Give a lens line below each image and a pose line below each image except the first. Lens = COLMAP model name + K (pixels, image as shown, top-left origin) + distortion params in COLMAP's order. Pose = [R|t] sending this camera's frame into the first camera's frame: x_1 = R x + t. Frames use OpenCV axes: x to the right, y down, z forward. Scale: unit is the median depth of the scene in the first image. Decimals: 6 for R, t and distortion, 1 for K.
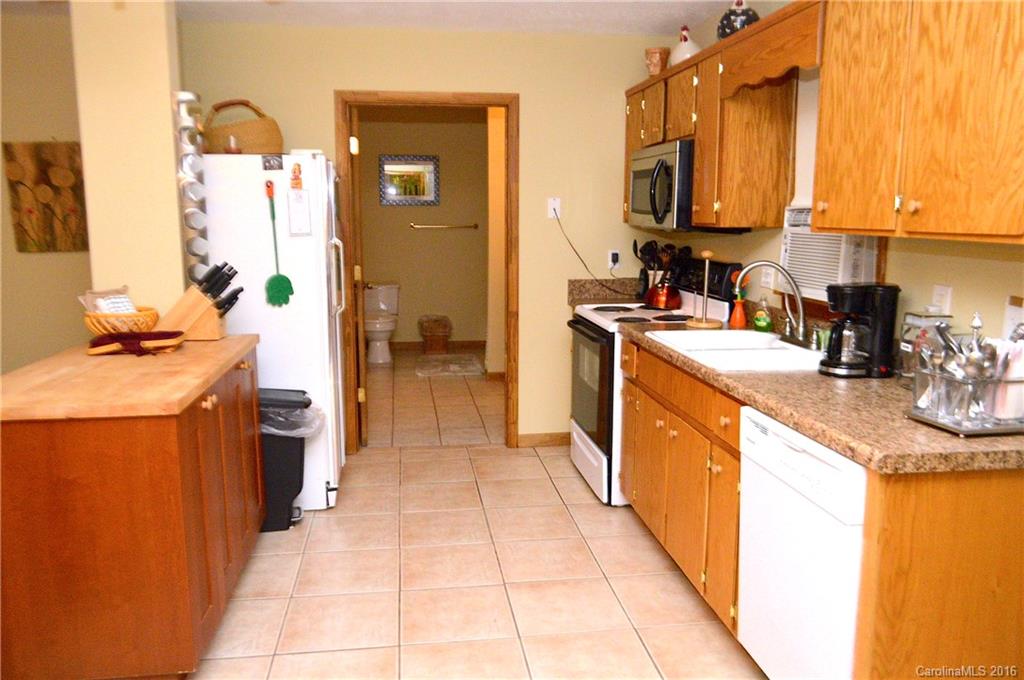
lens RADIAL K [[799.9, 0, 514.5], [0, 799.9, 346.3], [0, 0, 1]] dist [-0.022003, -0.001410]
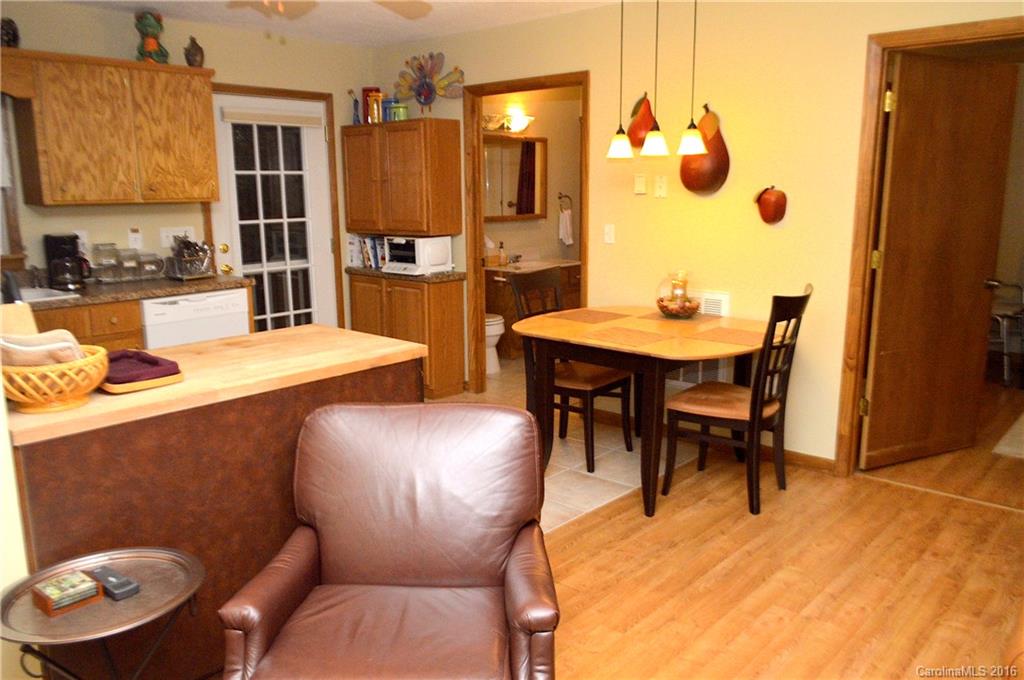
lens RADIAL K [[799.9, 0, 514.5], [0, 799.9, 346.3], [0, 0, 1]] dist [-0.022003, -0.001410]
pose [[-0.646767, -0.148633, 0.748065, -1.461999], [0.130898, 0.944641, 0.300864, -0.233130], [-0.751371, 0.292509, -0.591507, 1.336800]]
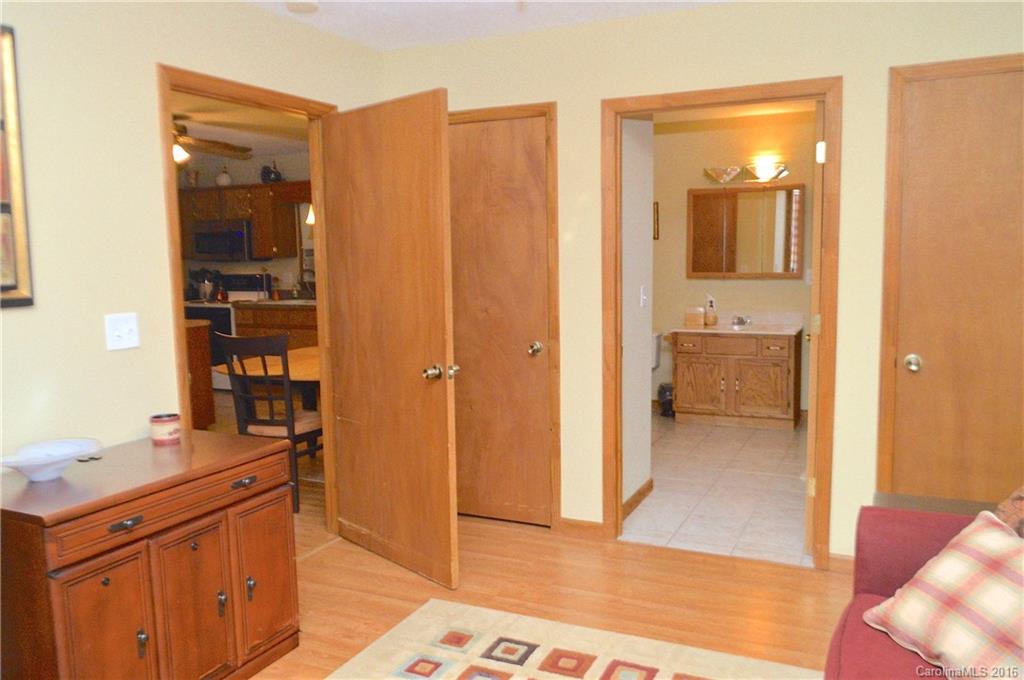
lens RADIAL K [[815.2, 0, 512.0], [0, 815.2, 340.0], [0, 0, 1]] dist [-0.009725, -0.002284]
pose [[0.559238, -0.099353, 0.823032, -1.867758], [0.155281, 0.987775, 0.013729, 0.235380], [-0.814335, 0.120123, 0.567829, -1.279331]]
